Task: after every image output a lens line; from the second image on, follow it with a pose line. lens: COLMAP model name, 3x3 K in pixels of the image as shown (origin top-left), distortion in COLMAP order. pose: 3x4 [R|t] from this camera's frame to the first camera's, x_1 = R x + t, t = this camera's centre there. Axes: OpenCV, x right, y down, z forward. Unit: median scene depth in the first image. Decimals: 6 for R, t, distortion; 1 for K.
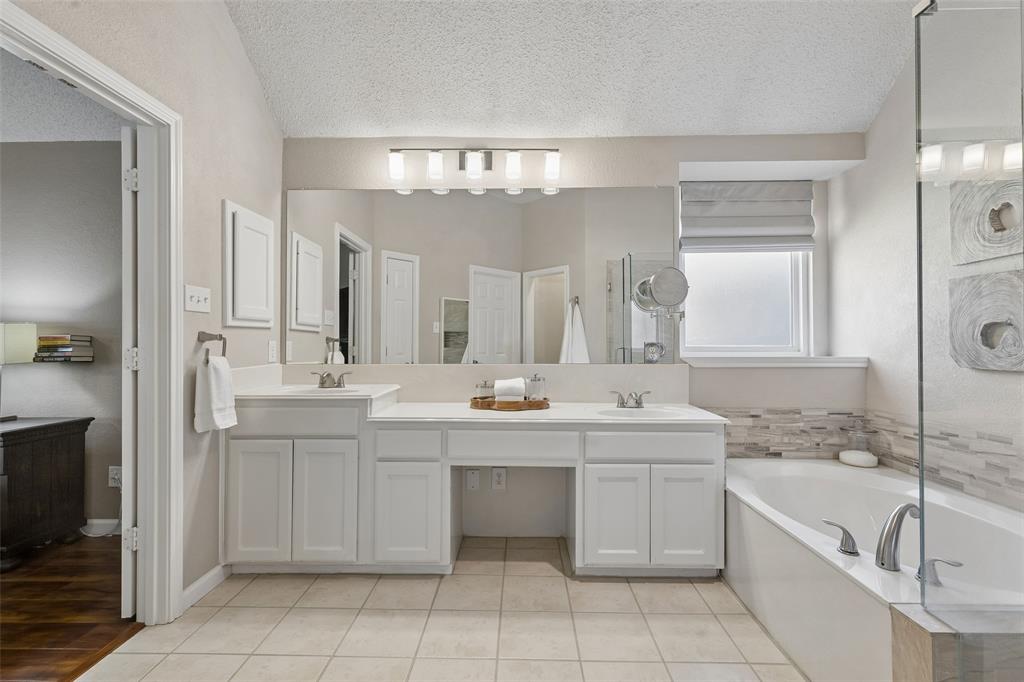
lens RADIAL K [[462.7, 0, 514.3], [0, 462.7, 336.3], [0, 0, 1]] dist [0.006853, -0.001351]
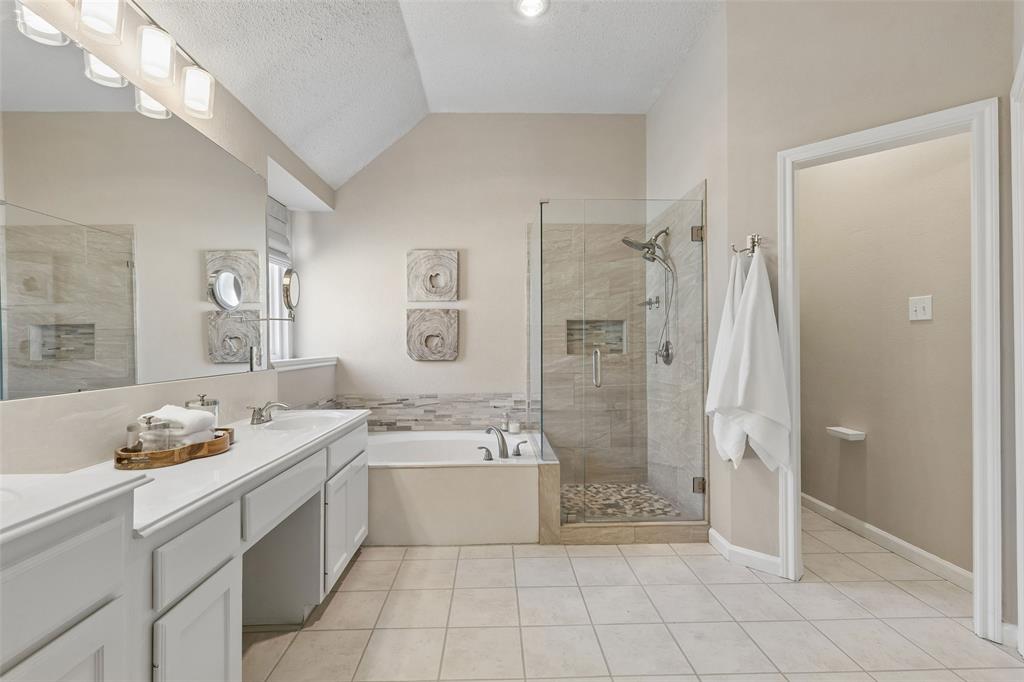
lens RADIAL K [[462.7, 0, 510.1], [0, 462.7, 338.4], [0, 0, 1]] dist [0.006853, -0.001351]
pose [[-0.042831, 0.001117, 0.999082, -0.813582], [-0.007705, 0.999969, -0.001448, -0.014731], [-0.999053, -0.007760, -0.042821, 0.718379]]
